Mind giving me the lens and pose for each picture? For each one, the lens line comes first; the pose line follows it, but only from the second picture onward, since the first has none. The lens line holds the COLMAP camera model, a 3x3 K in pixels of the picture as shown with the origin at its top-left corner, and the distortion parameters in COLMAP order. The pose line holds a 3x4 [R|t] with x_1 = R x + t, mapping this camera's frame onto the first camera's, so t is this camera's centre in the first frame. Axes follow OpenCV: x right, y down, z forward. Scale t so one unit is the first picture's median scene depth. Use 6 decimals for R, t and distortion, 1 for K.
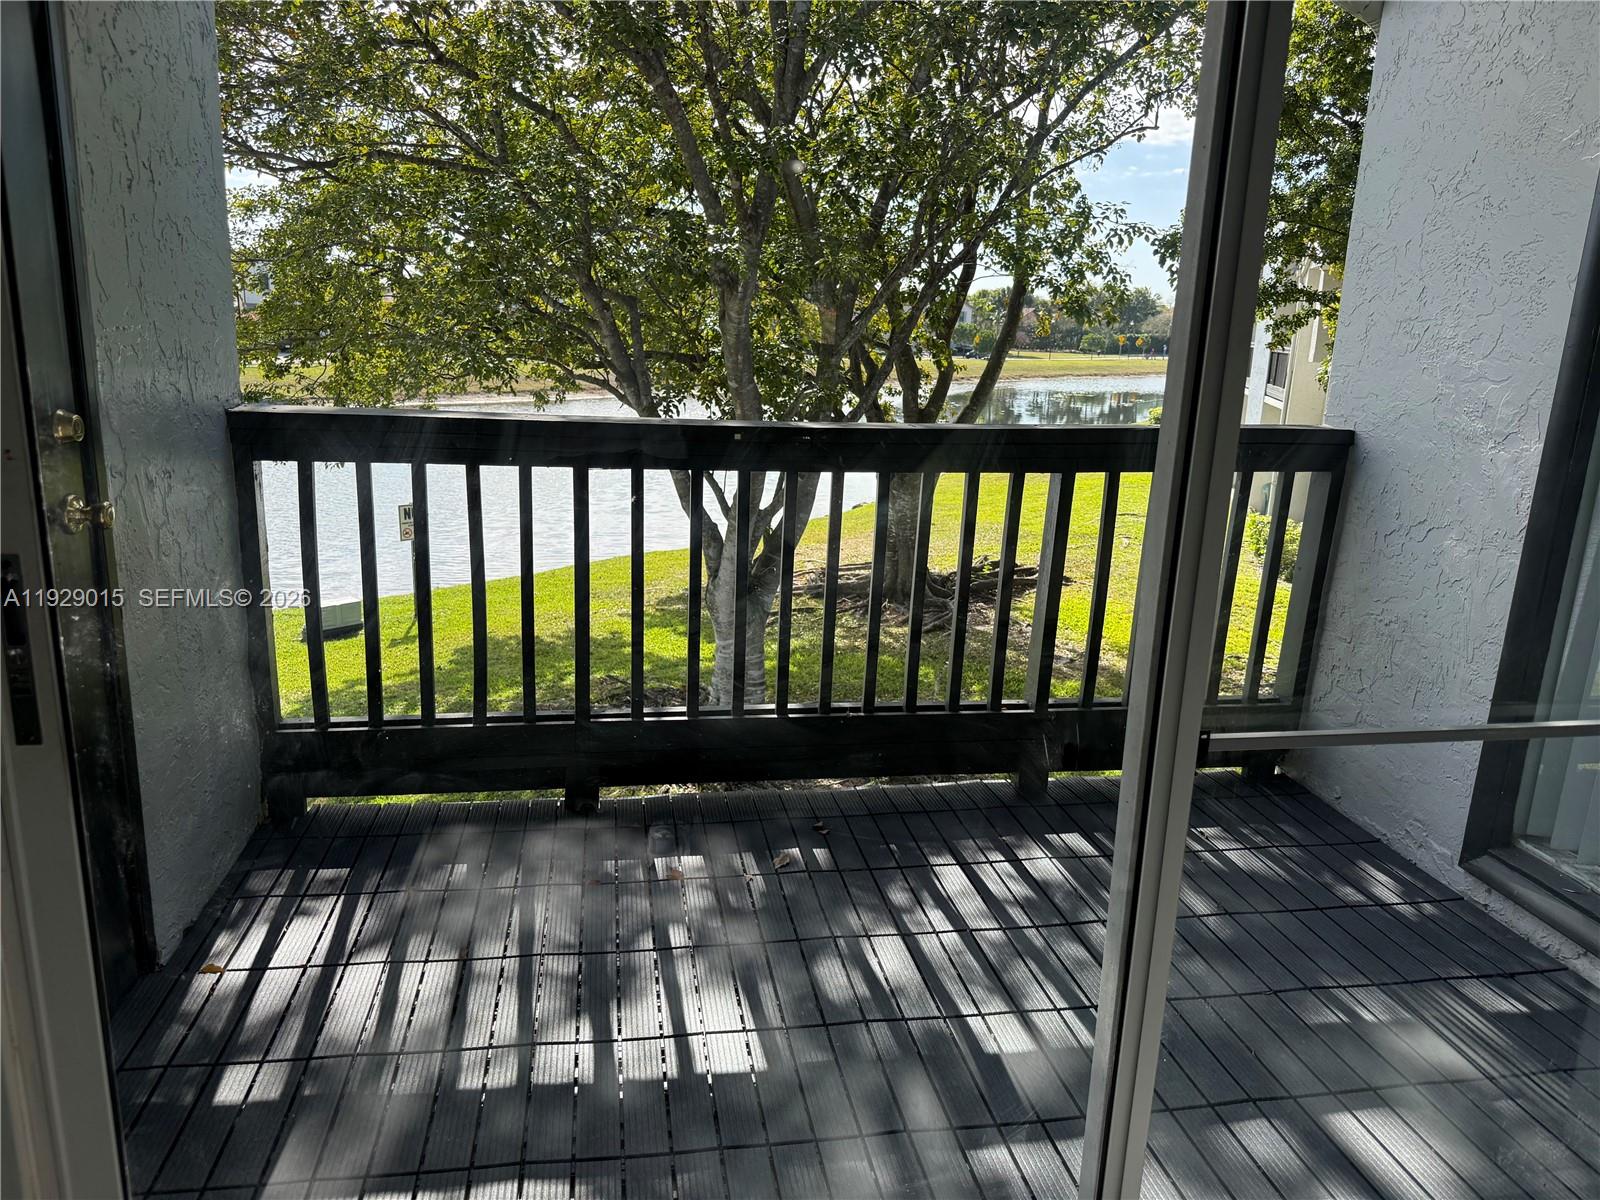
lens RADIAL K [[1115.3, 0, 798.2], [0, 1115.3, 603.4], [0, 0, 1]] dist [0.005790, 0.001316]
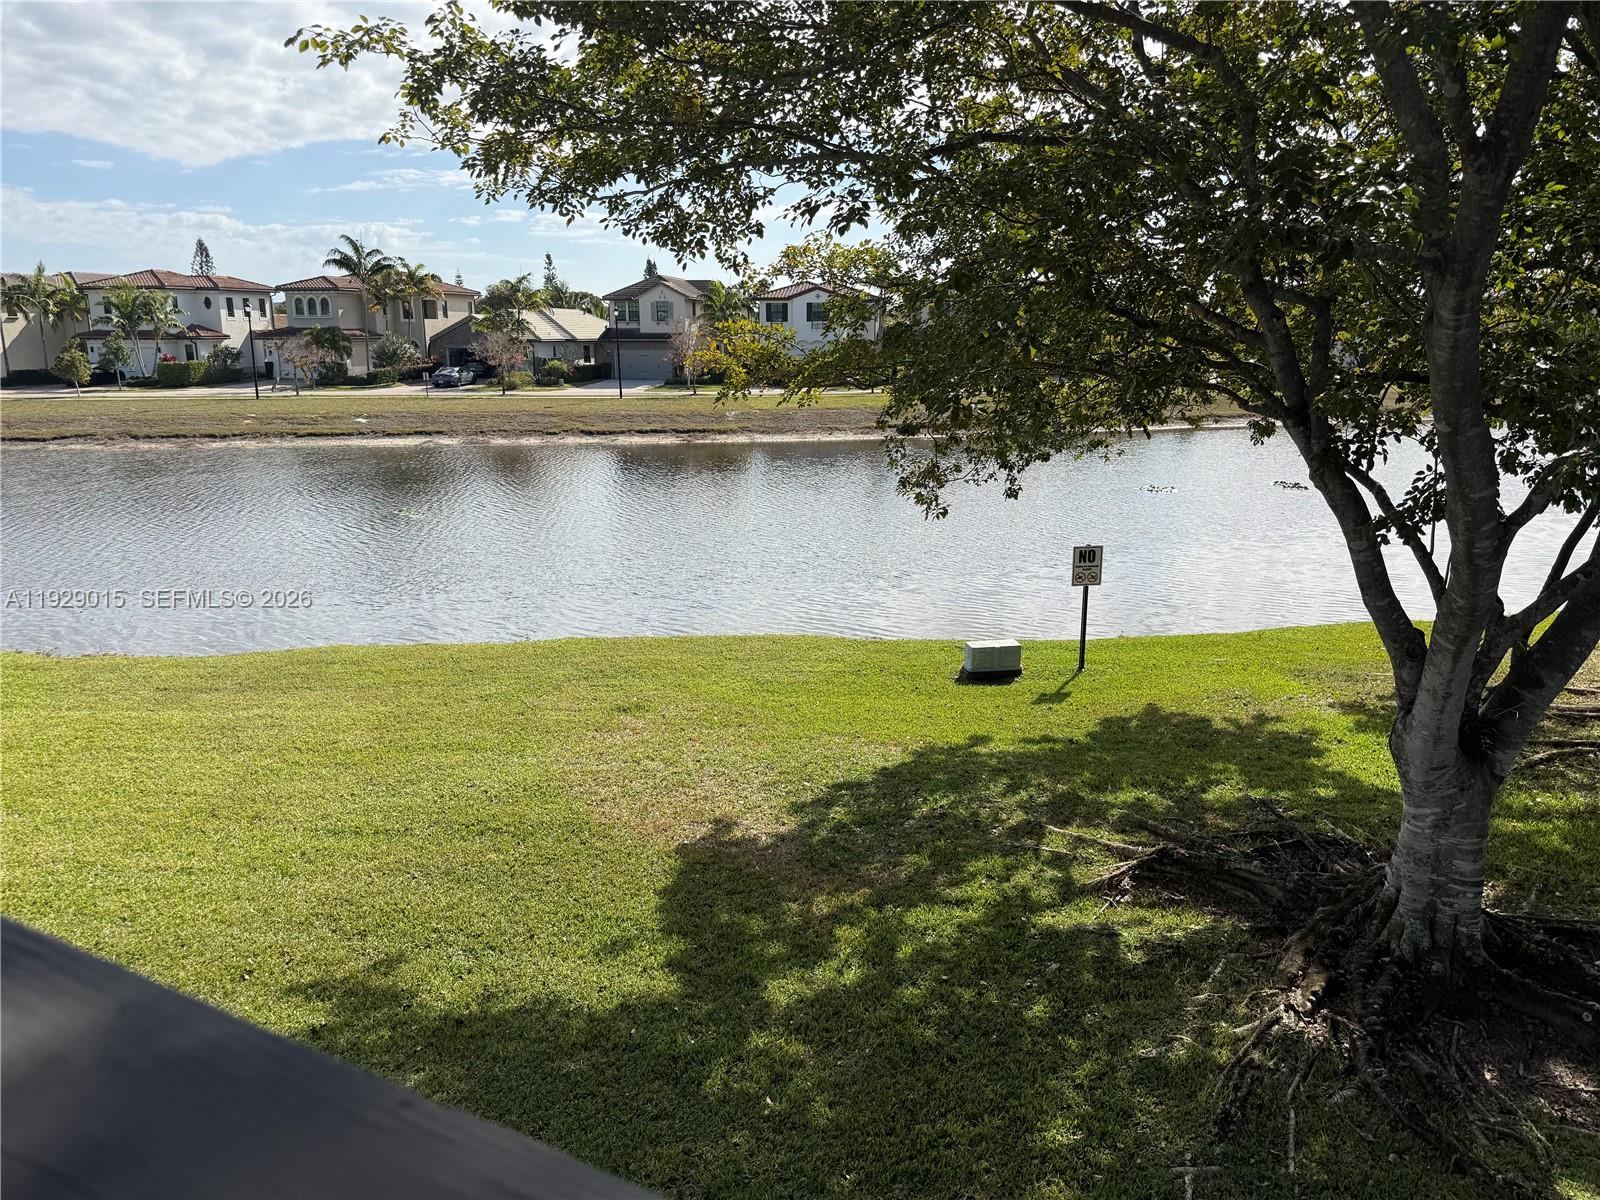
lens RADIAL K [[1115.3, 0, 798.7], [0, 1115.3, 597.9], [0, 0, 1]] dist [0.005790, 0.001316]
pose [[0.783262, 0.101202, -0.613399, 0.040418], [-0.114549, 0.993262, 0.017604, -0.059004], [0.611047, 0.056476, 0.789577, 0.243877]]
